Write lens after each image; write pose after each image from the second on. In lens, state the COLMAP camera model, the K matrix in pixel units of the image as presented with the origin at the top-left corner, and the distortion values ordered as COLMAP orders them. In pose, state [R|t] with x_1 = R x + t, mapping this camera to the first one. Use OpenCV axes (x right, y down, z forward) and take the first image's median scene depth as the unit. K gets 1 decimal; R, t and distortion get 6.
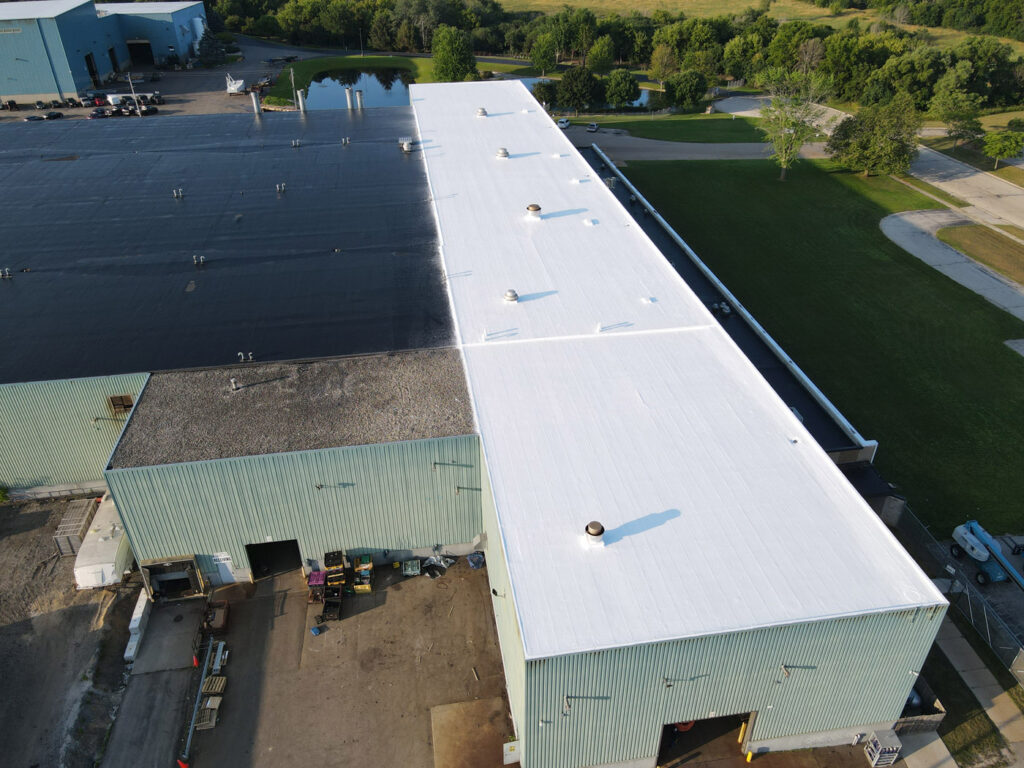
lens RADIAL K [[754.0, 0, 508.0], [0, 754.0, 381.2], [0, 0, 1]] dist [0.010940, 0.006070]
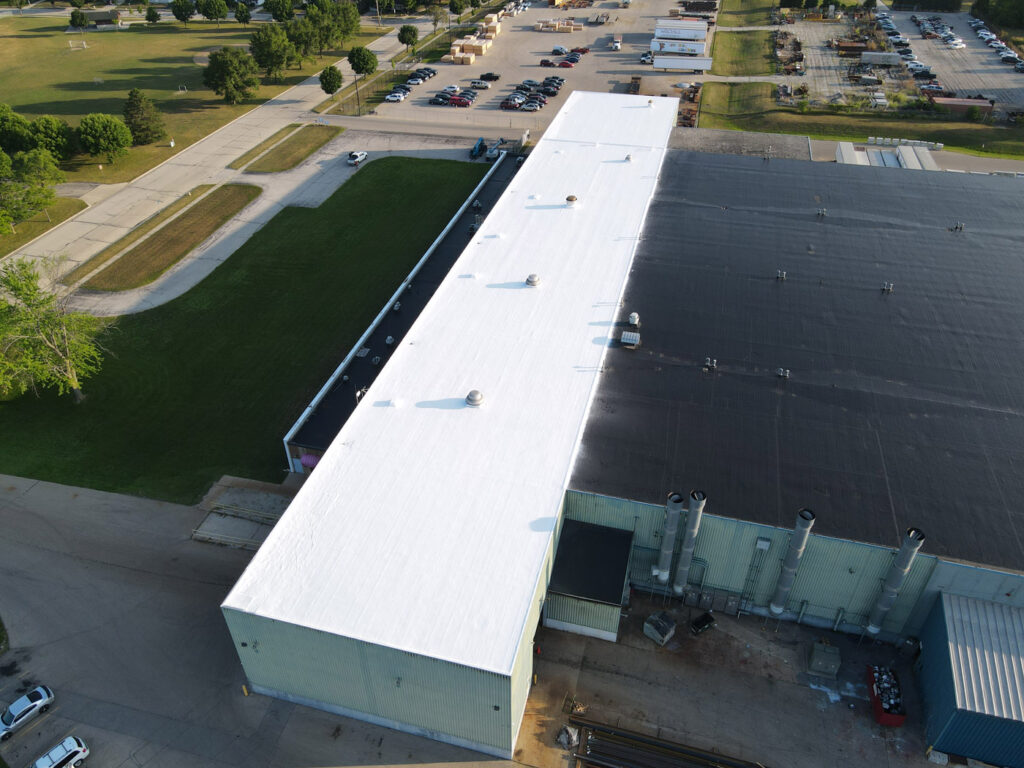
lens RADIAL K [[754.0, 0, 508.0], [0, 754.0, 381.2], [0, 0, 1]] dist [0.010940, 0.006070]
pose [[-0.915036, -0.229029, 0.332048, -0.412278], [0.230223, 0.379408, 0.896129, -1.449352], [-0.331221, 0.896435, -0.294445, 1.892499]]
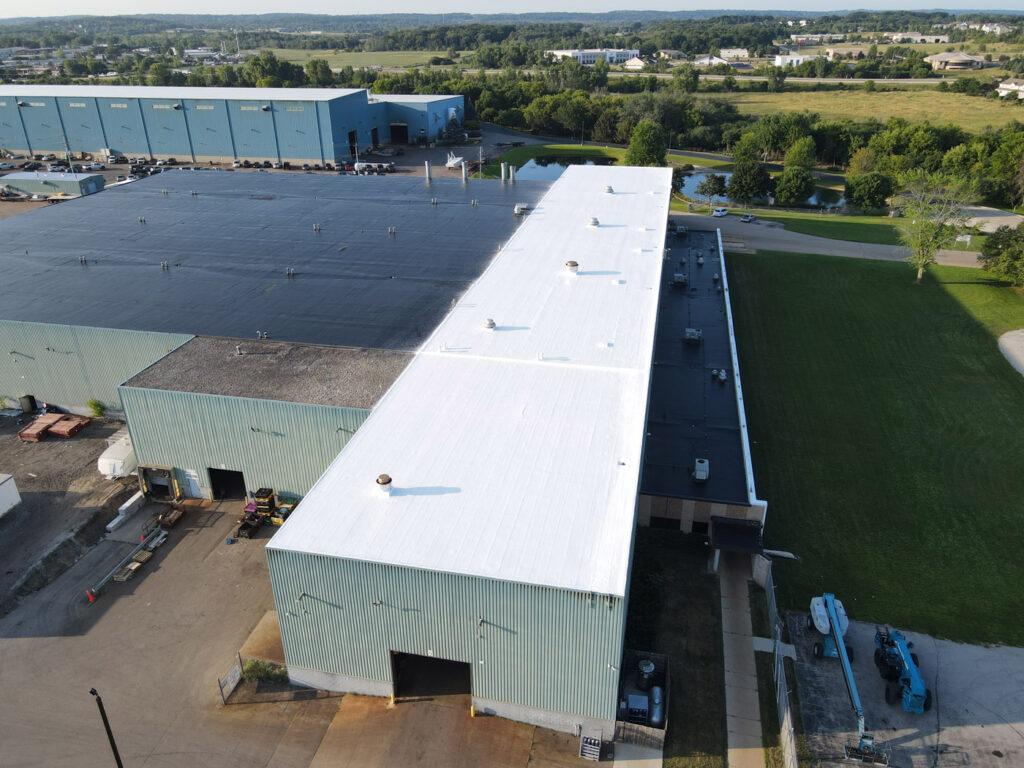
lens RADIAL K [[754.0, 0, 508.0], [0, 754.0, 381.2], [0, 0, 1]] dist [0.010940, 0.006070]
pose [[0.933995, 0.154135, -0.322328, 0.369331], [-0.190400, 0.978107, -0.083988, 0.057064], [0.302326, 0.139816, 0.942895, -0.061696]]
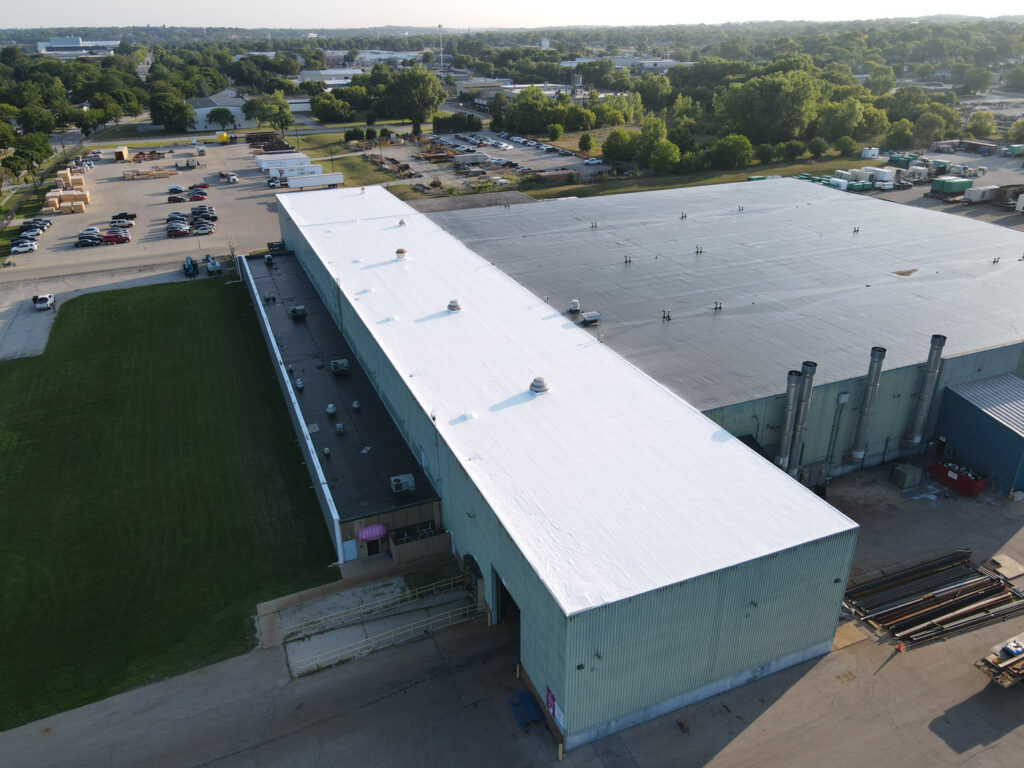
lens RADIAL K [[754.0, 0, 508.0], [0, 754.0, 381.2], [0, 0, 1]] dist [0.010940, 0.006070]
pose [[-0.970903, 0.118967, -0.207832, 0.169295], [-0.112651, 0.538957, 0.834766, -1.348174], [0.211322, 0.833890, -0.509873, 2.096443]]
